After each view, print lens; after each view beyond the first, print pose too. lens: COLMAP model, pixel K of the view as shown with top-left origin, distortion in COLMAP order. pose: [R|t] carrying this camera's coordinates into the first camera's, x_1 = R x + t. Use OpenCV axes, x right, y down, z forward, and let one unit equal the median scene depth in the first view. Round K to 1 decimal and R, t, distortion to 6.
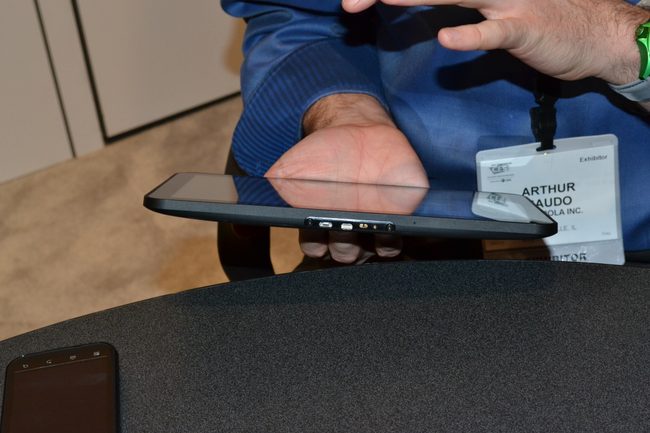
lens RADIAL K [[1364.1, 0, 324.6], [0, 1364.1, 217.6], [0, 0, 1]] dist [0.032412, 0.000000]
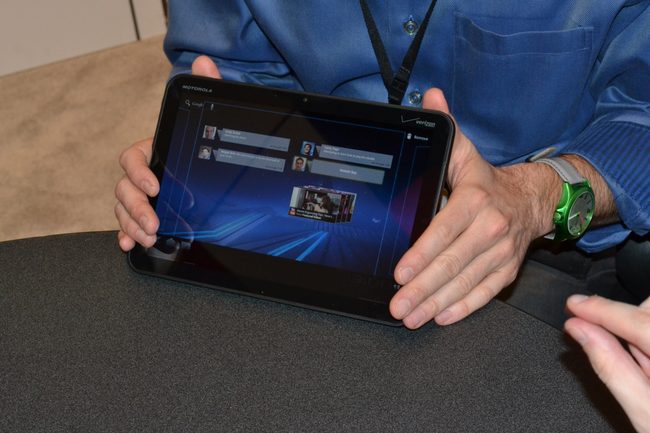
lens RADIAL K [[1436.4, 0, 325.7], [0, 1436.4, 215.7], [0, 0, 1]] dist [0.044197, 0.000000]
pose [[0.986505, 0.109352, -0.121859, 0.361826], [-0.094765, 0.988280, 0.119675, -0.173272], [0.133517, -0.106512, 0.985306, -0.374166]]
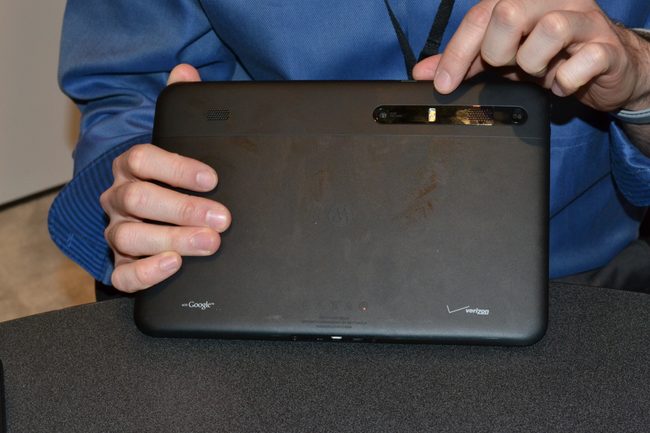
lens RADIAL K [[1436.4, 0, 325.4], [0, 1436.4, 215.2], [0, 0, 1]] dist [0.044197, 0.000000]
pose [[0.995513, 0.003125, 0.094572, -0.018351], [0.004957, 0.996360, -0.085100, 0.084059], [-0.094494, 0.085187, 0.991874, -0.058966]]
